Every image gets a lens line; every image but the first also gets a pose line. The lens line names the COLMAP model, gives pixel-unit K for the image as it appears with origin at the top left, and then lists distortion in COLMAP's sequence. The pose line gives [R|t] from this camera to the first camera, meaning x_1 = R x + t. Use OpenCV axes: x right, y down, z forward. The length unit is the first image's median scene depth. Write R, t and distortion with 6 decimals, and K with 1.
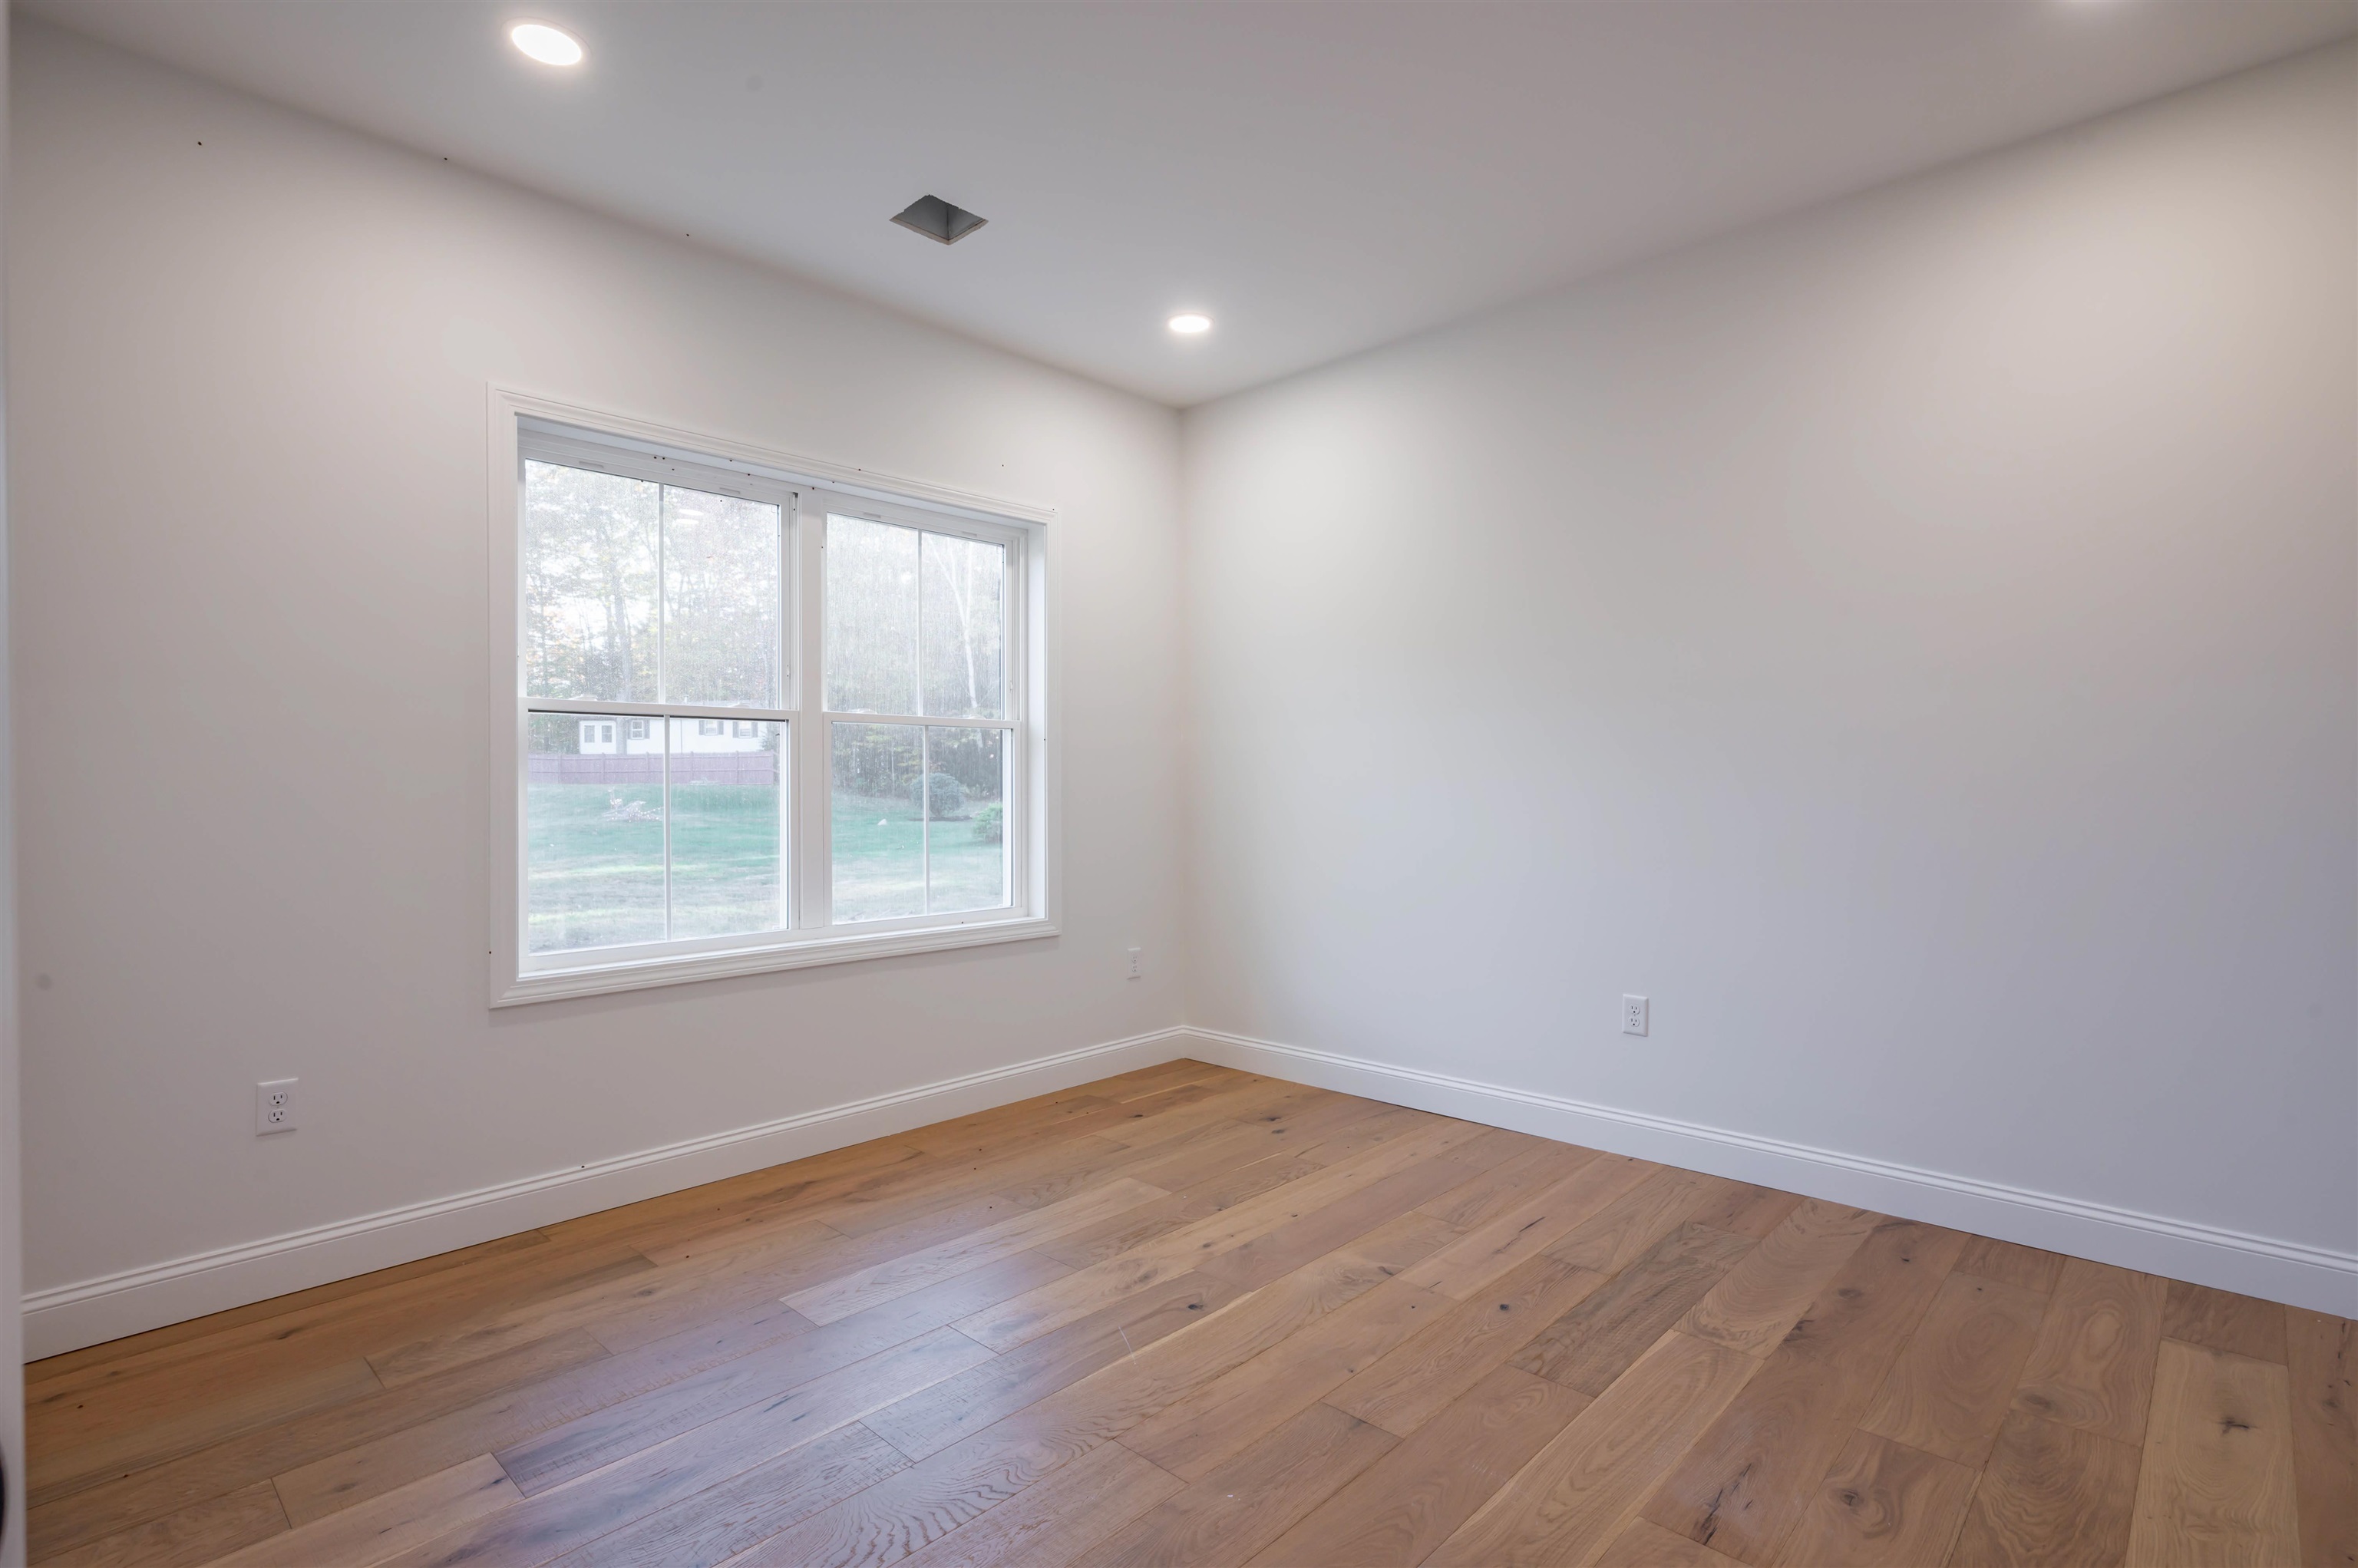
lens RADIAL K [[1131.1, 0, 1171.1], [0, 1131.1, 785.6], [0, 0, 1]] dist [0.000150, 0.000290]
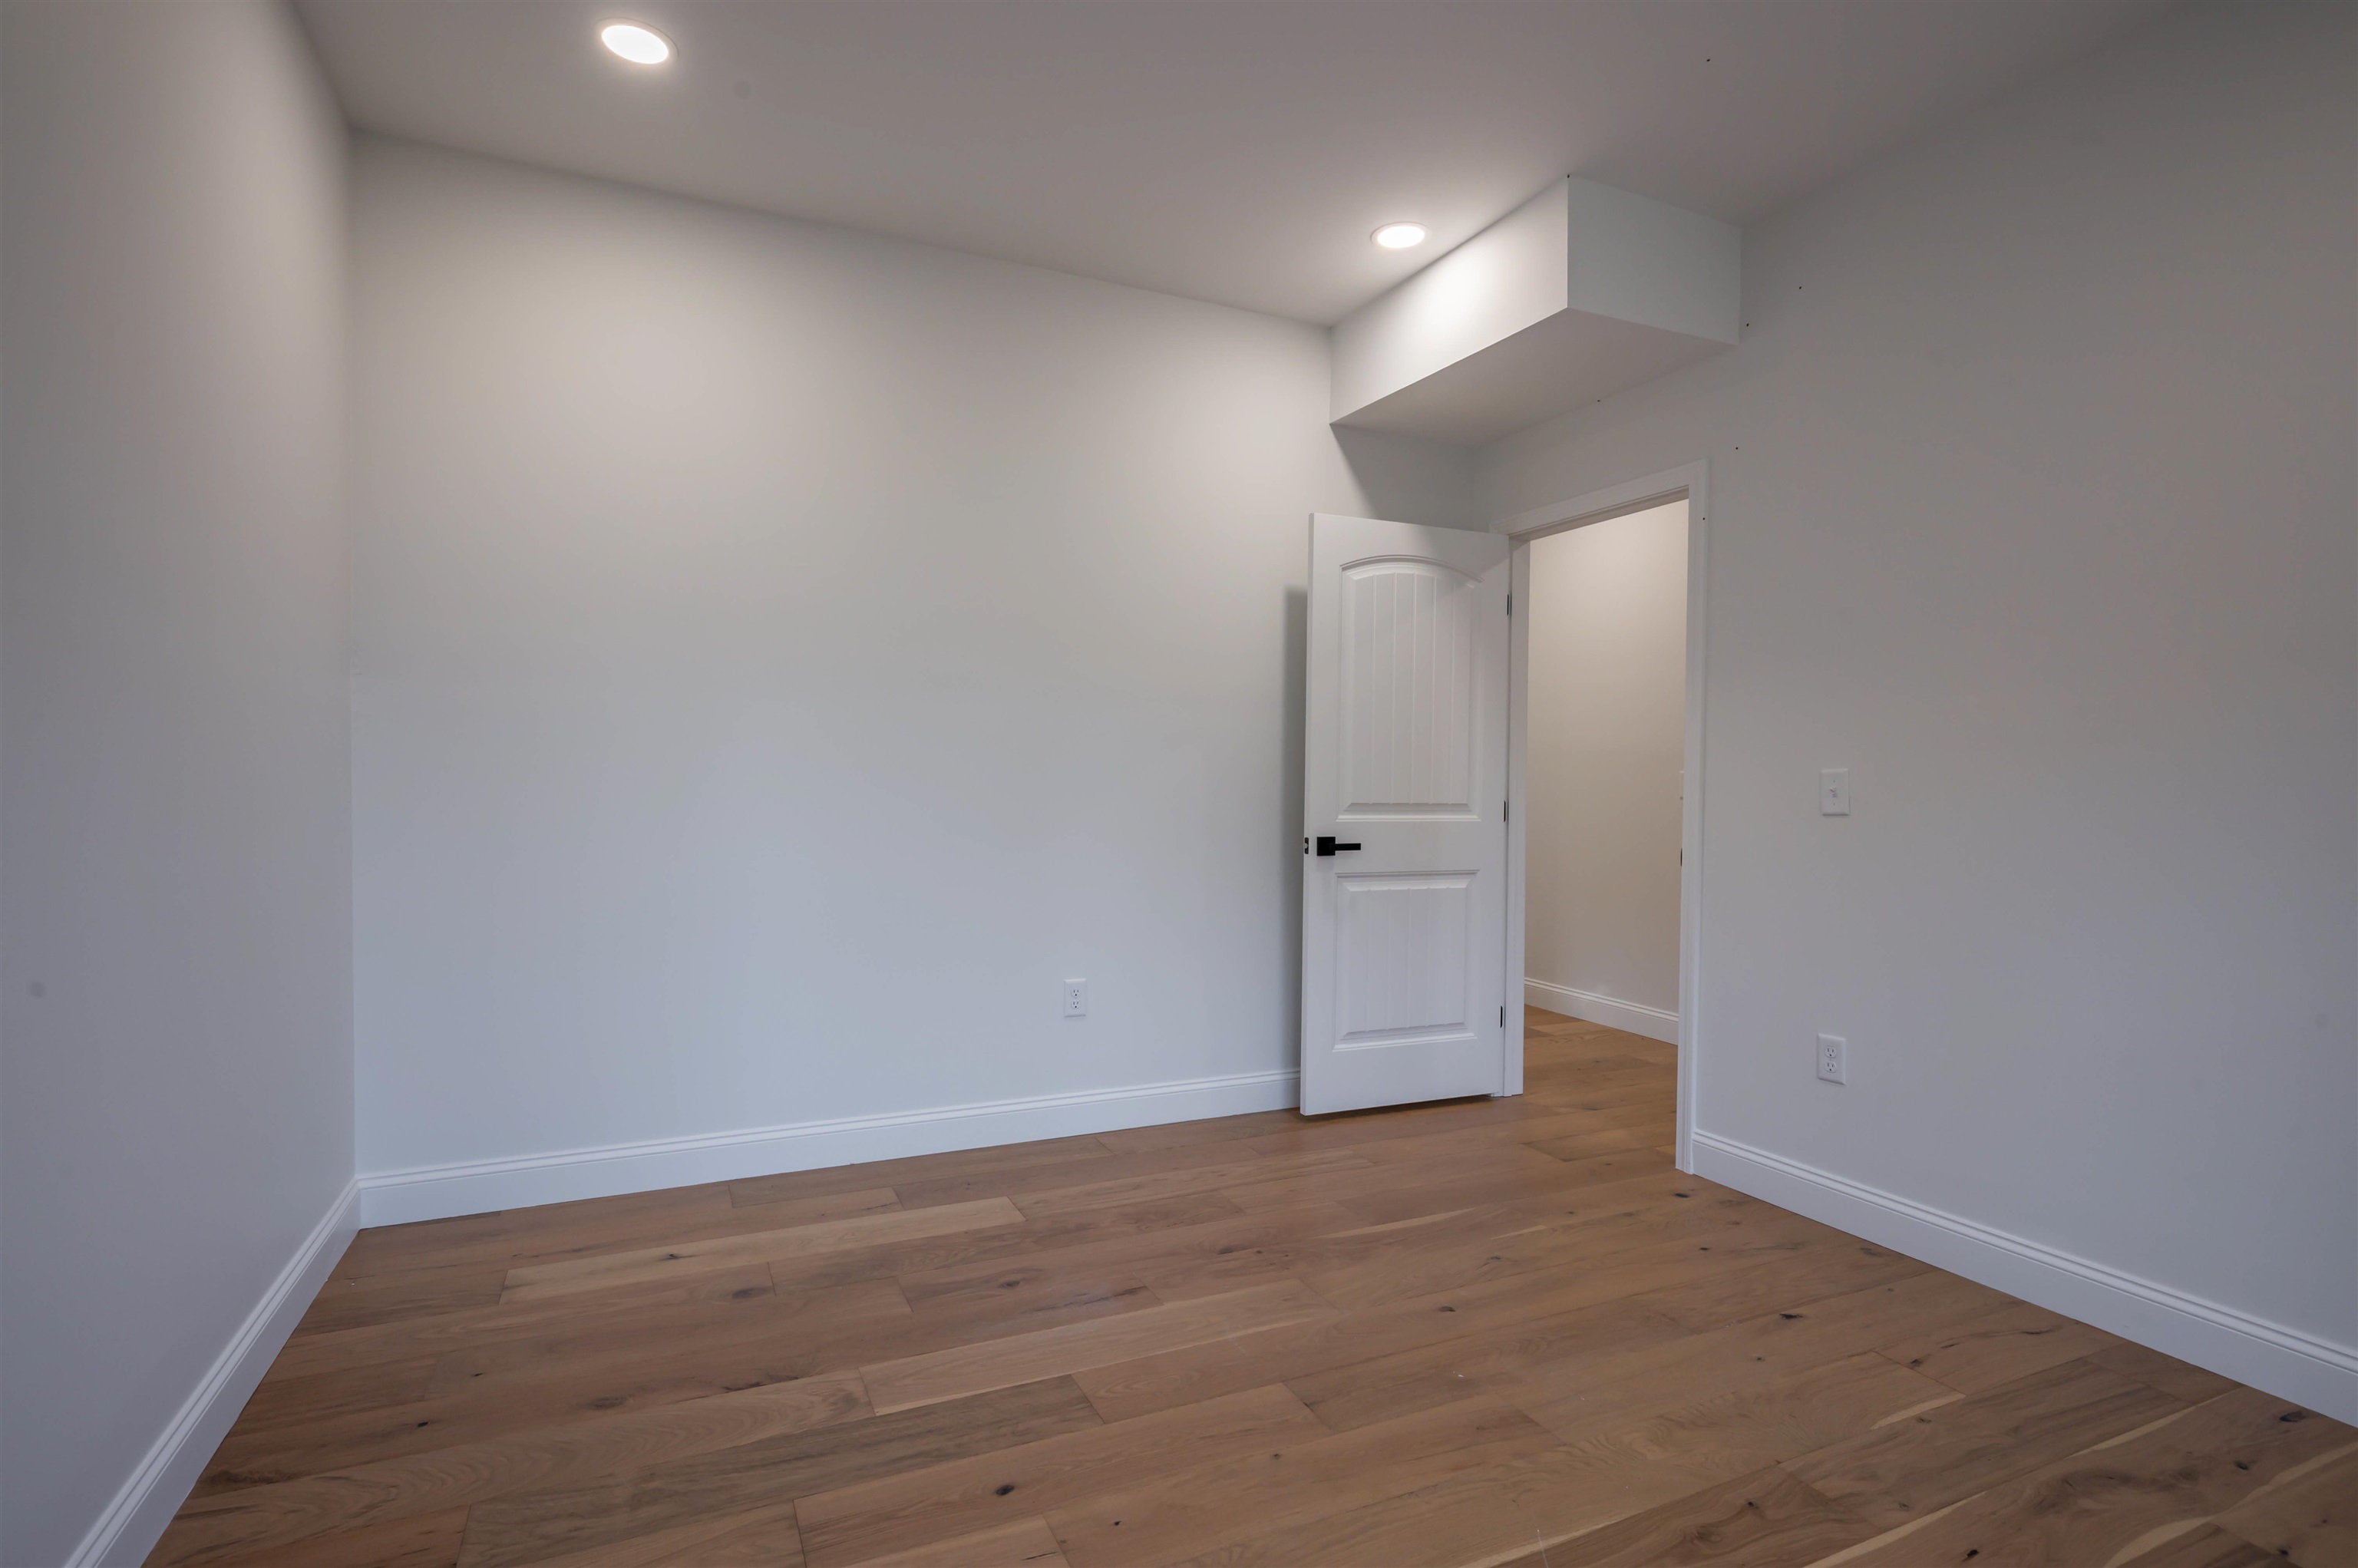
lens RADIAL K [[1131.1, 0, 1178.1], [0, 1131.1, 784.1], [0, 0, 1]] dist [0.000150, 0.000290]
pose [[-0.932404, -0.005117, 0.361383, -0.060388], [-0.004140, 0.999985, 0.003479, 0.002163], [-0.361395, 0.001748, -0.932411, 1.386844]]
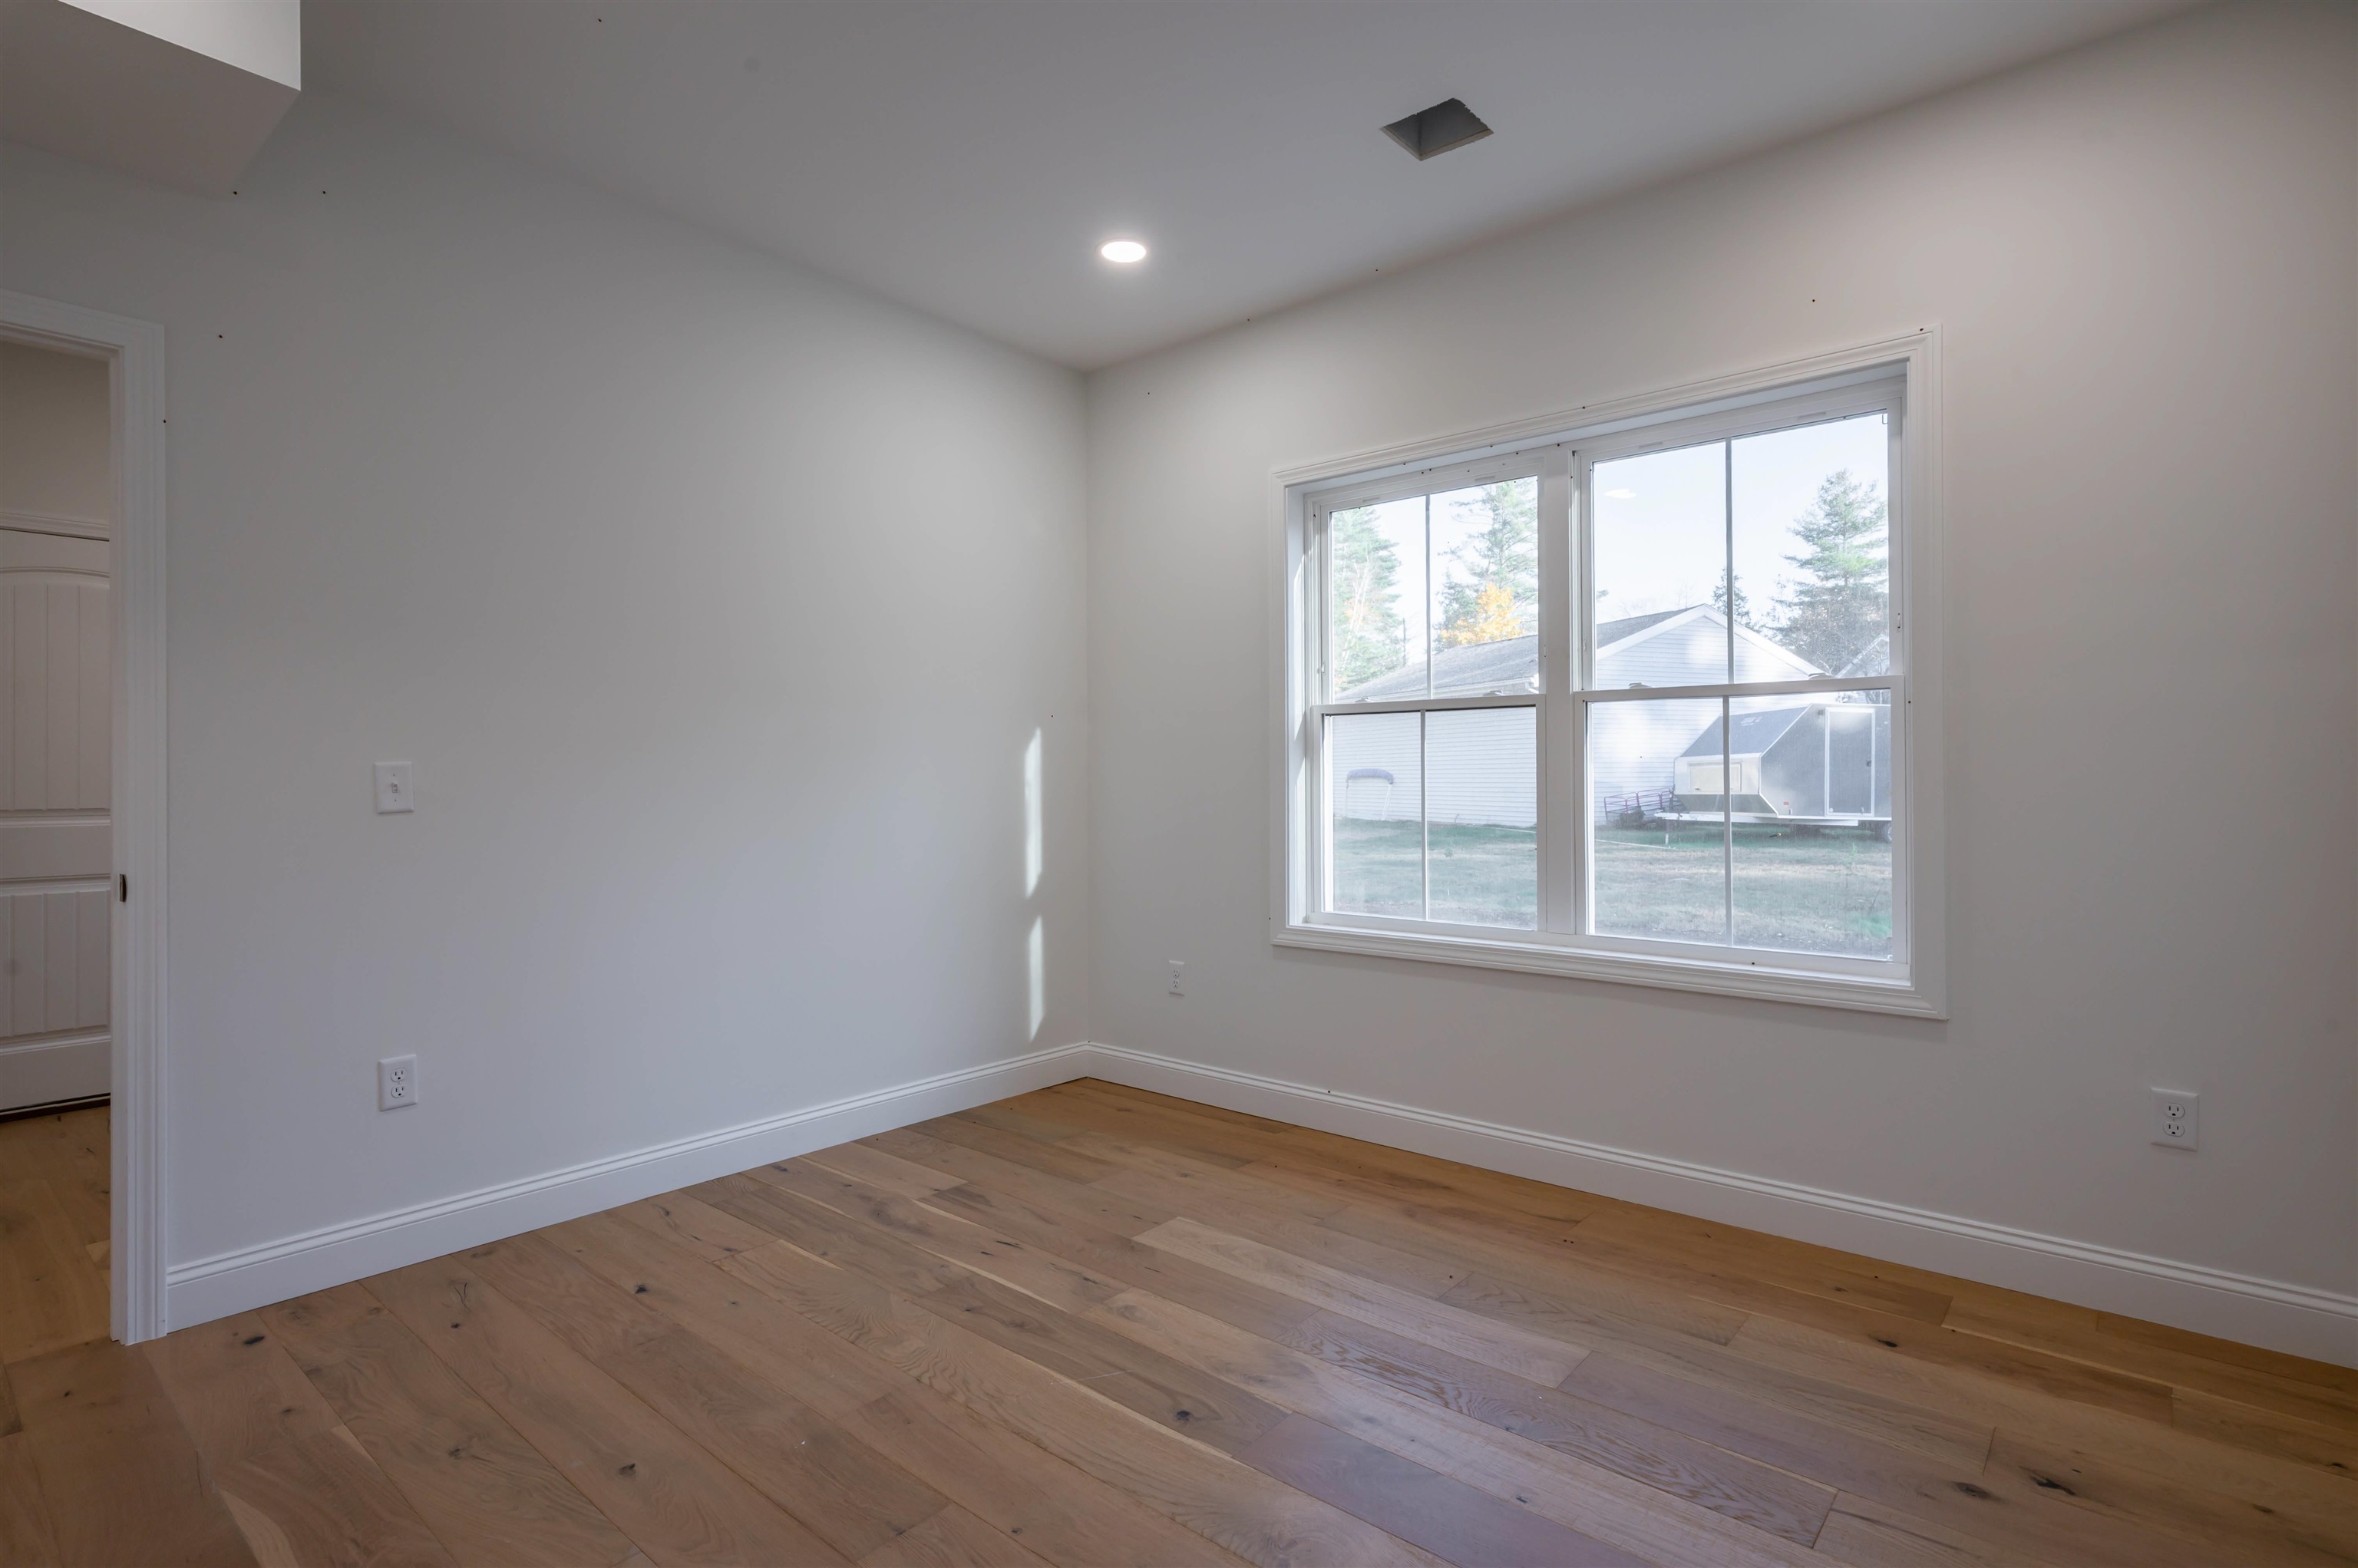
lens RADIAL K [[1131.1, 0, 1172.4], [0, 1131.1, 779.4], [0, 0, 1]] dist [0.000150, 0.000290]
pose [[0.060656, 0.000927, -0.998158, 0.706327], [0.000027, 1.000000, 0.000930, 0.003505], [0.998159, -0.000083, 0.060656, 0.802480]]
